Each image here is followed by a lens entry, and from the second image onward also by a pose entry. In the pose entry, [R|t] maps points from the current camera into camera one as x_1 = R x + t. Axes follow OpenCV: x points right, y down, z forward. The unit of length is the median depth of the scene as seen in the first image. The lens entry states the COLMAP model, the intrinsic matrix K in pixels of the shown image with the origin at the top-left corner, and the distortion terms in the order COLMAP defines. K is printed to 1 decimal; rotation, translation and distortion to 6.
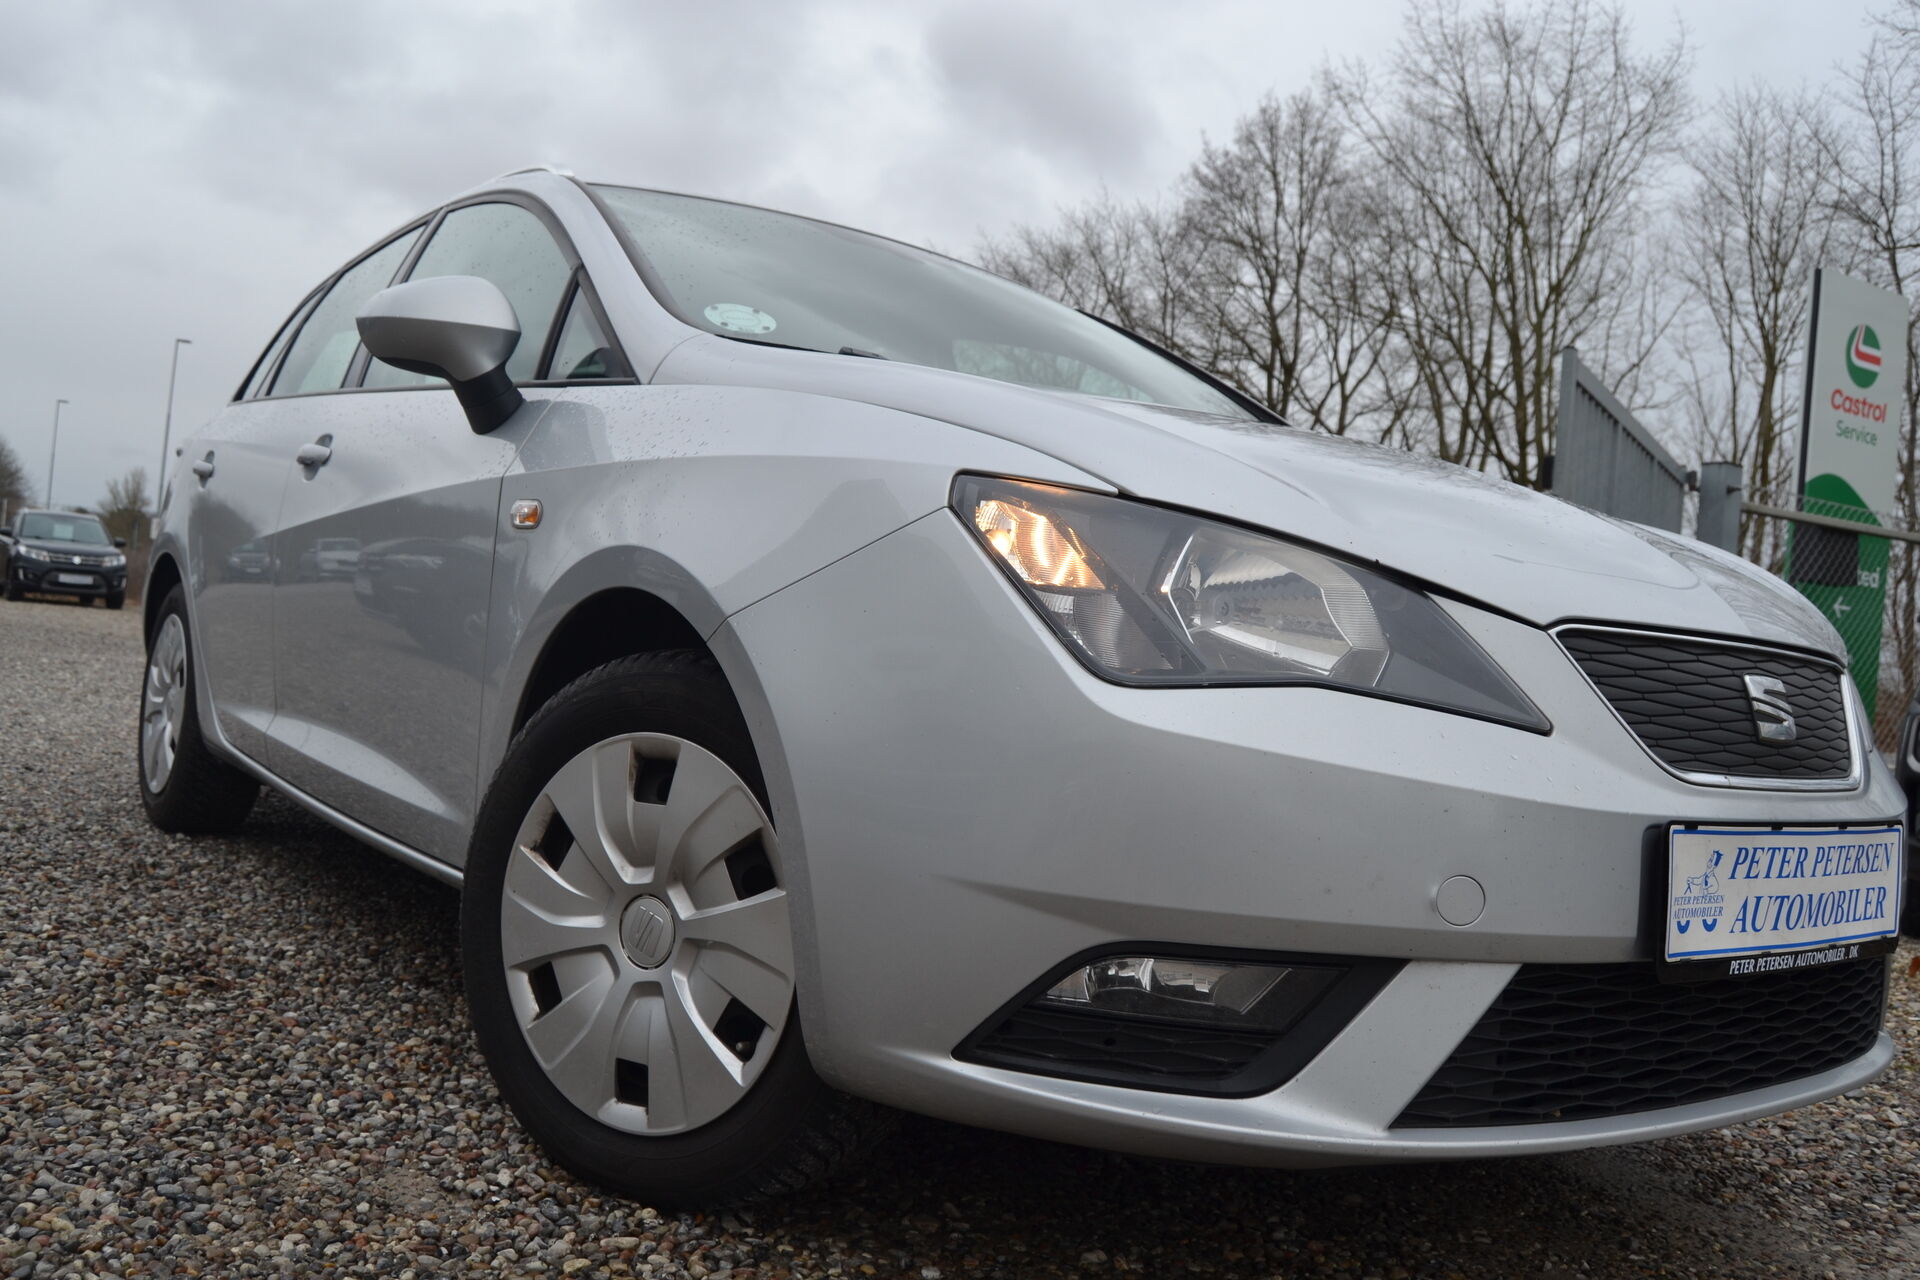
lens RADIAL K [[1647.9, 0, 1023.6], [0, 1647.9, 641.4], [0, 0, 1]] dist [-0.080046, 0.016575]
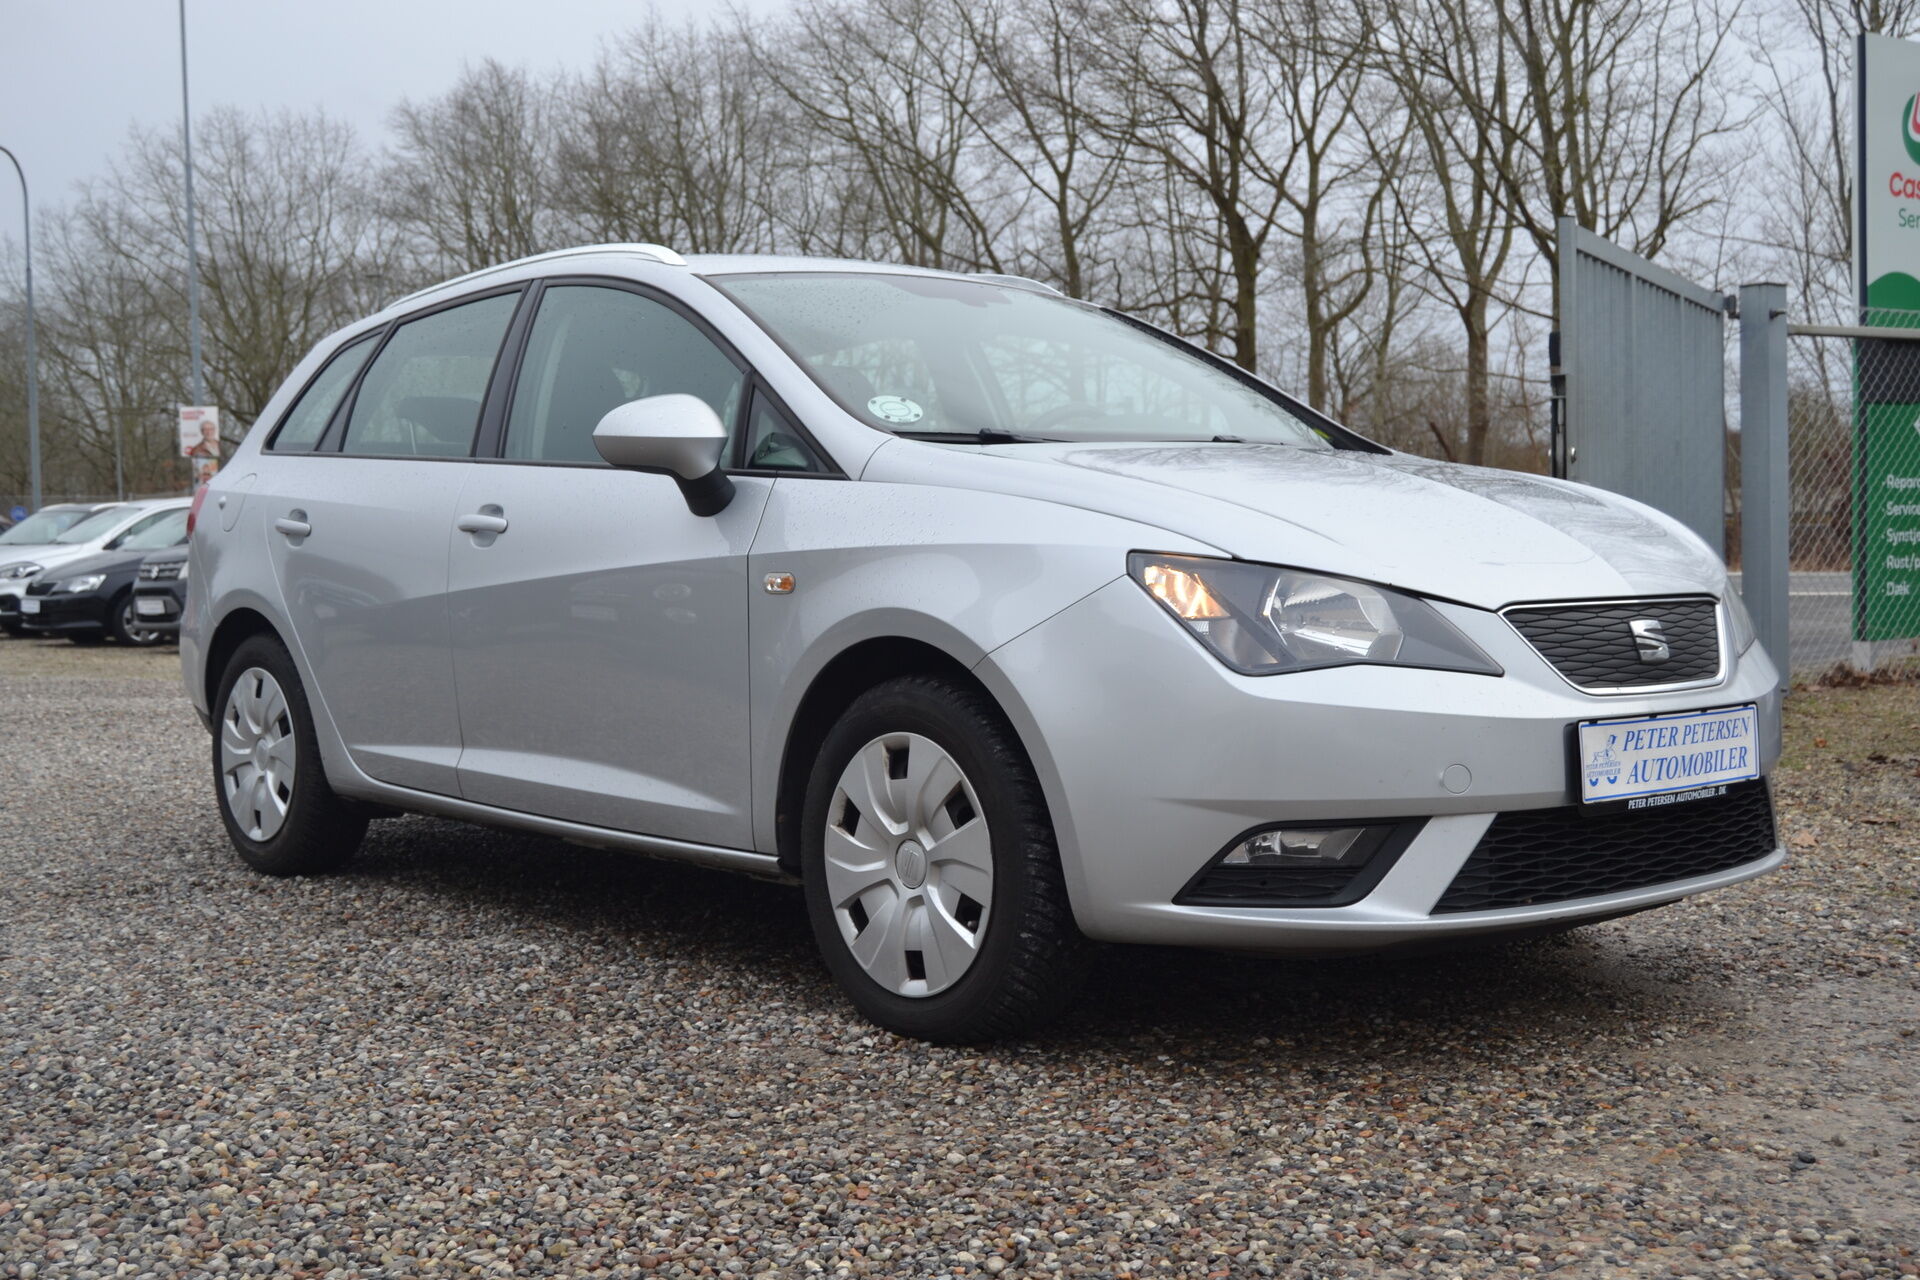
lens RADIAL K [[2435.1, 0, 960.0], [0, 2435.1, 640.0], [0, 0, 1]] dist [-0.099717, -0.036529]
pose [[0.993955, -0.105293, 0.031080, -0.203439], [0.103518, 0.993157, 0.054064, -0.115120], [-0.036560, -0.050520, 0.998054, -0.973656]]
